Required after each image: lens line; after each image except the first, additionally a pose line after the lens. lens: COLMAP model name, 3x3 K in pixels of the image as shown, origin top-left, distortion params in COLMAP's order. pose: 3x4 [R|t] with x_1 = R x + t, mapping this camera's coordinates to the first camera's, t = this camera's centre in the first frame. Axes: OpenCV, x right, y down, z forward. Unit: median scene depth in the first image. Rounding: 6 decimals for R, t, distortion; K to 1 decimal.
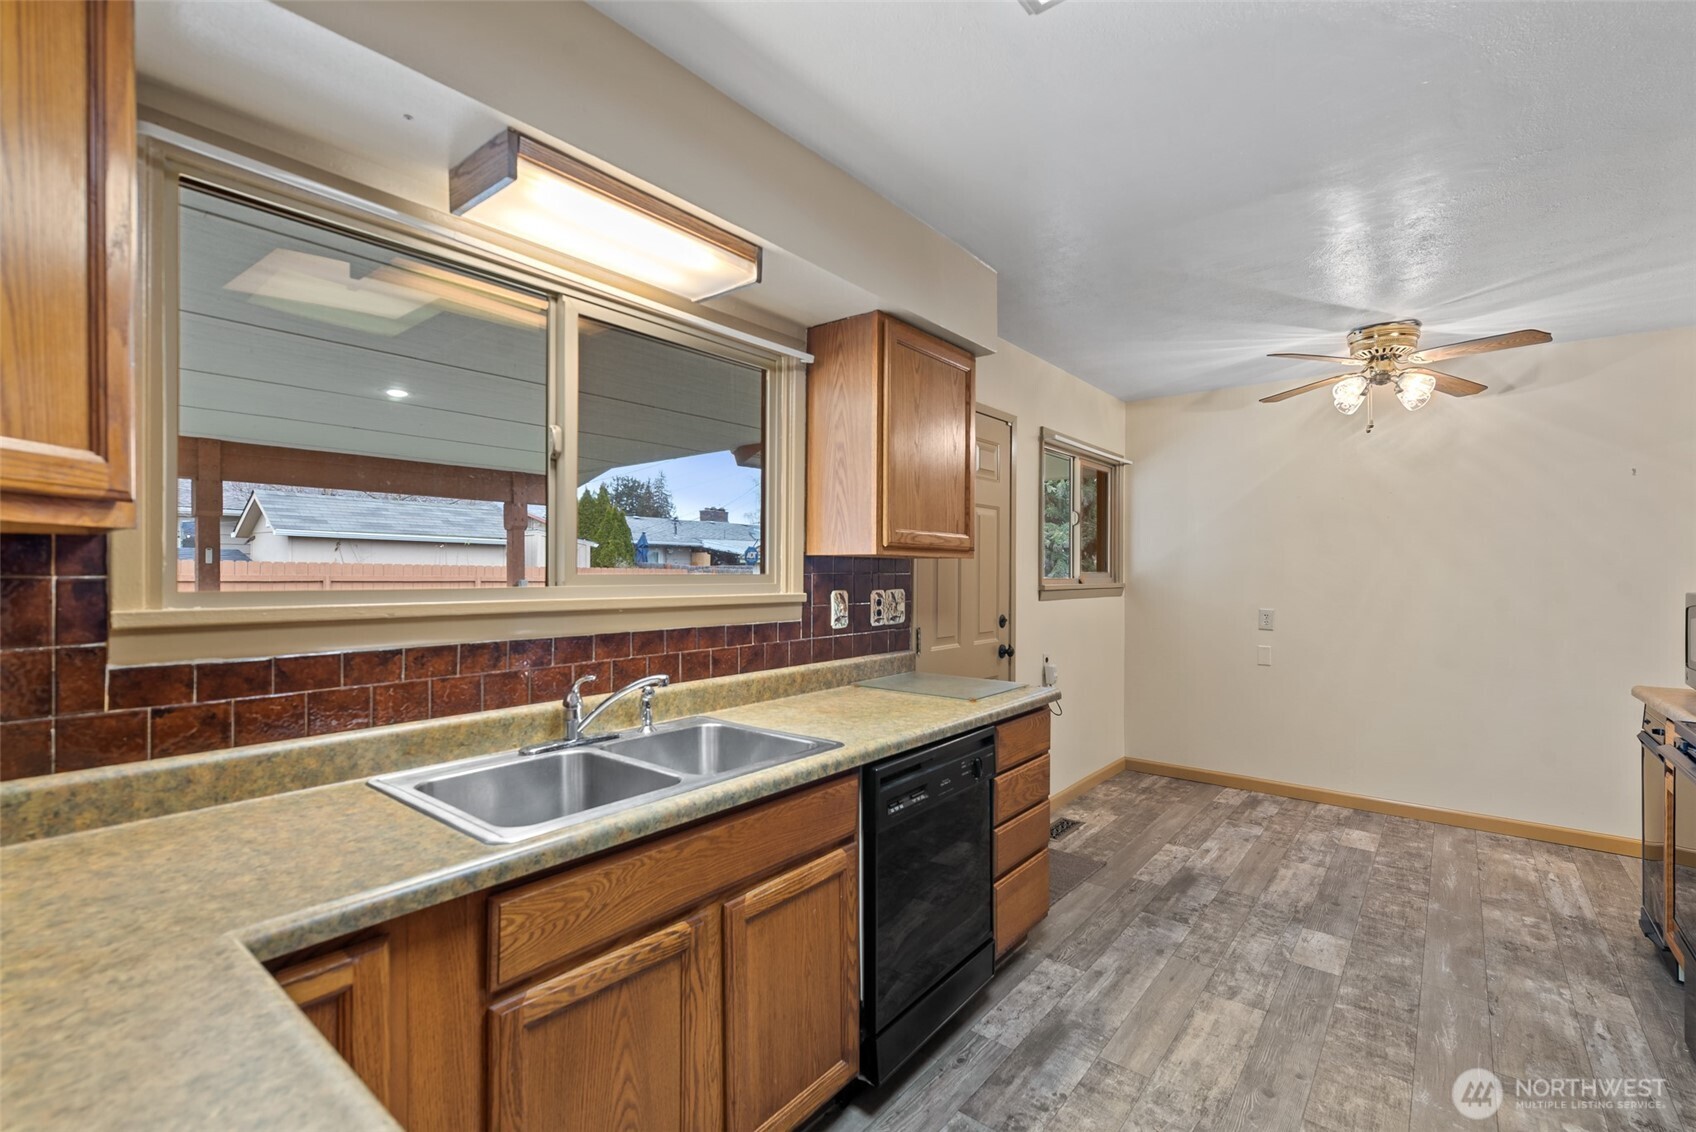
lens RADIAL K [[735.7, 0, 852.3], [0, 735.7, 571.2], [0, 0, 1]] dist [0.001374, 0.000129]
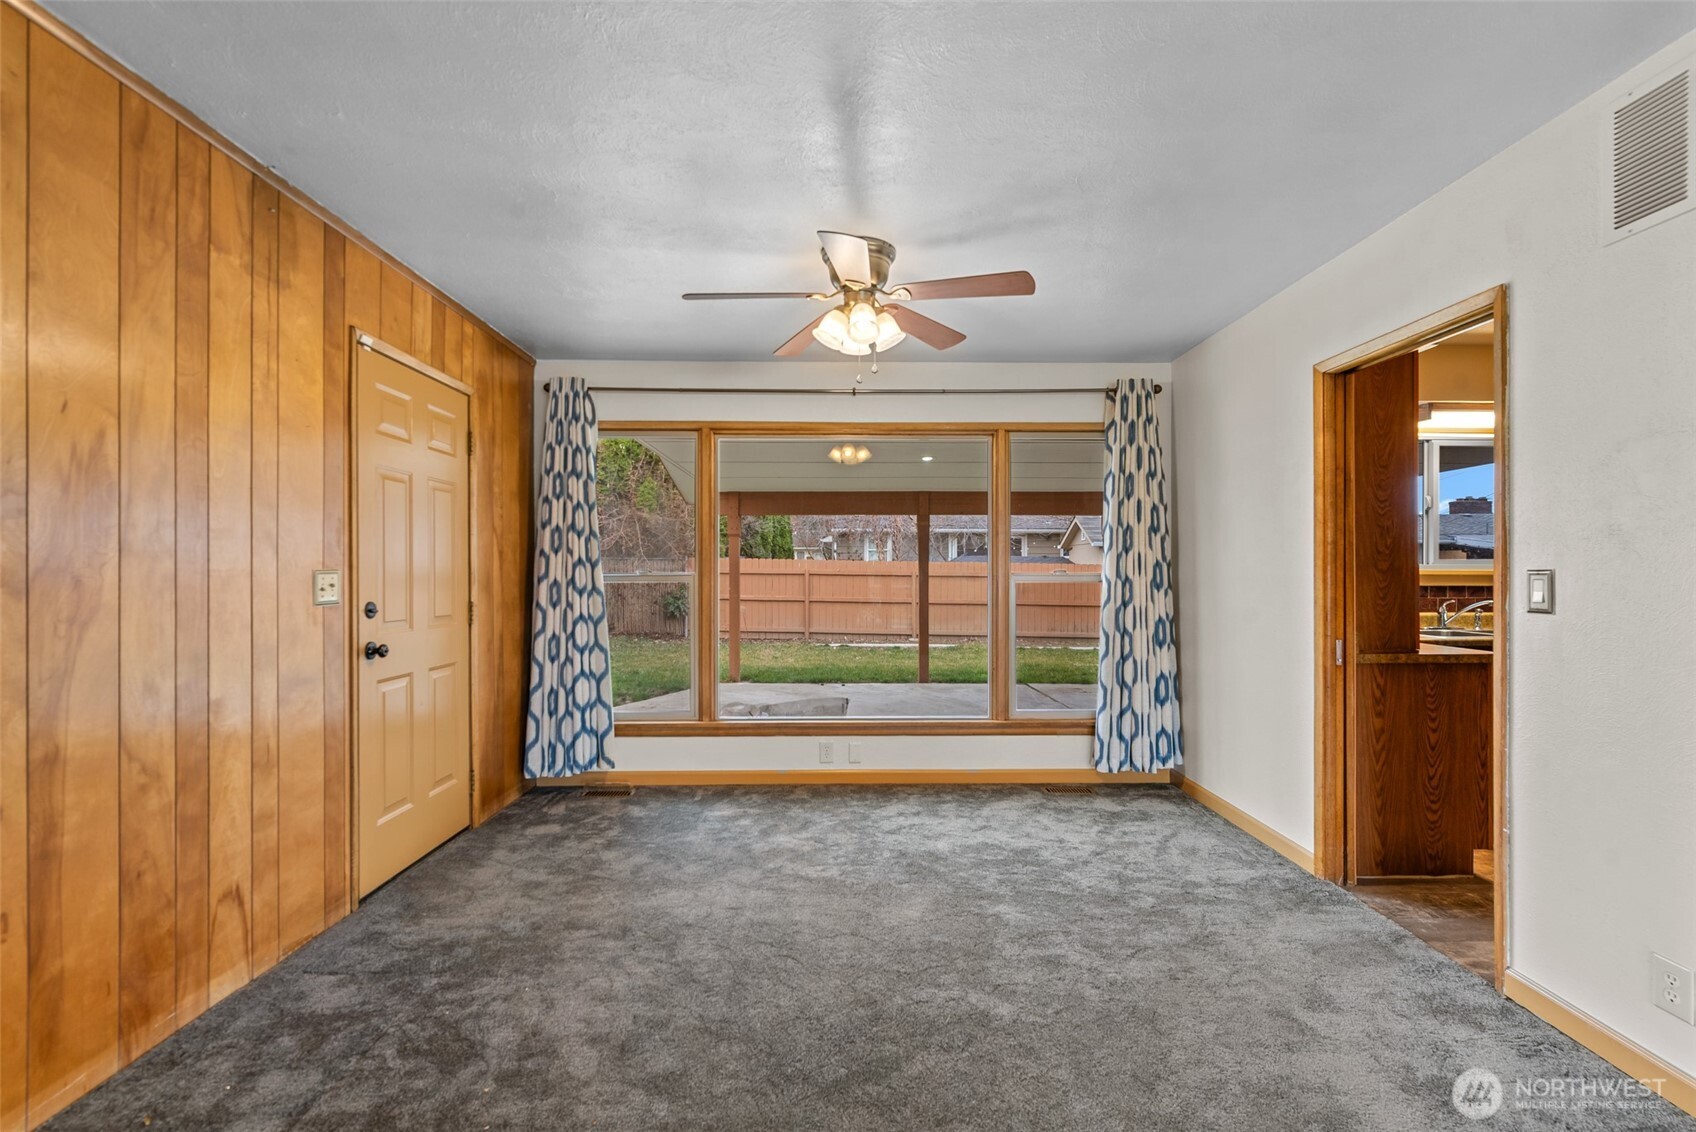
lens RADIAL K [[743.0, 0, 849.2], [0, 743.0, 575.2], [0, 0, 1]] dist [-0.002270, -0.000025]
pose [[0.639972, -0.000690, -0.768398, 0.156338], [0.000976, 1.000000, -0.000085, 0.034645], [0.768397, -0.000696, 0.639973, -1.282056]]
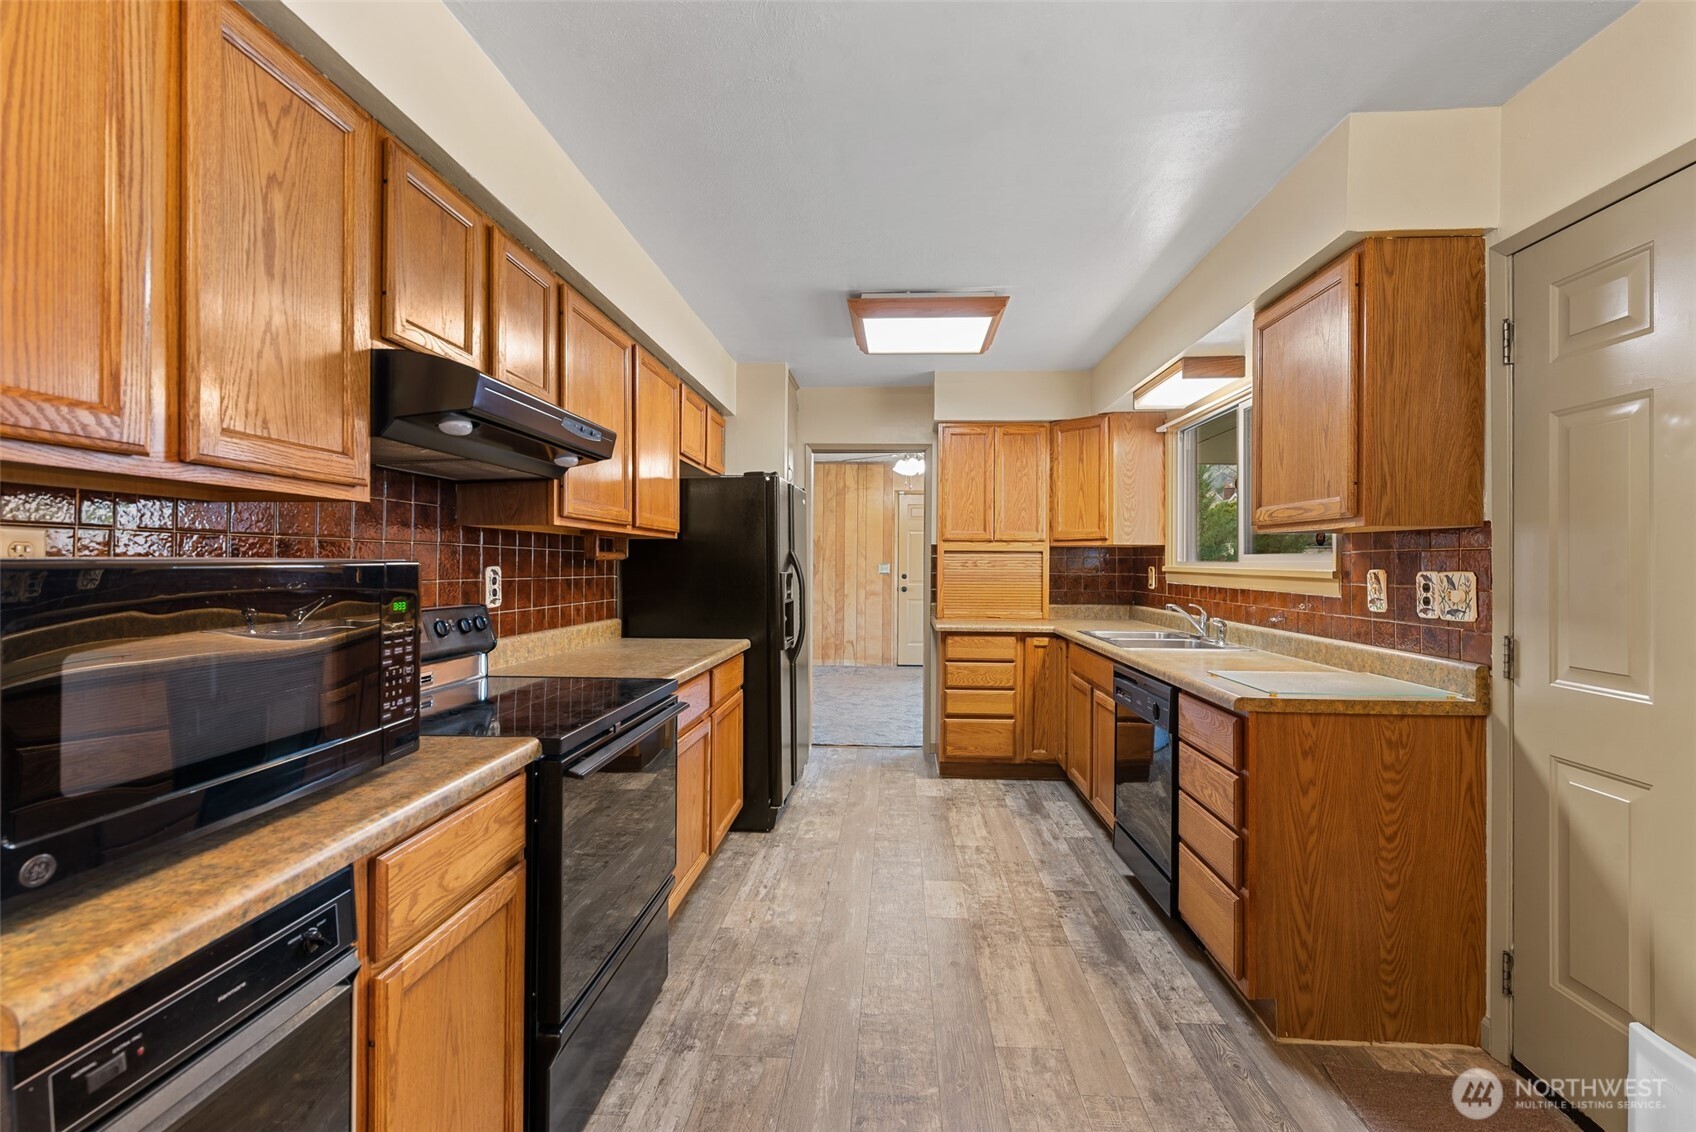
lens RADIAL K [[758.1, 0, 860.4], [0, 758.1, 559.5], [0, 0, 1]] dist [-0.001090, -0.000010]
pose [[-0.804550, -0.008099, -0.593830, 1.069355], [-0.007617, 0.999965, -0.003318, 0.021318], [0.593836, 0.001854, -0.804584, 1.391901]]
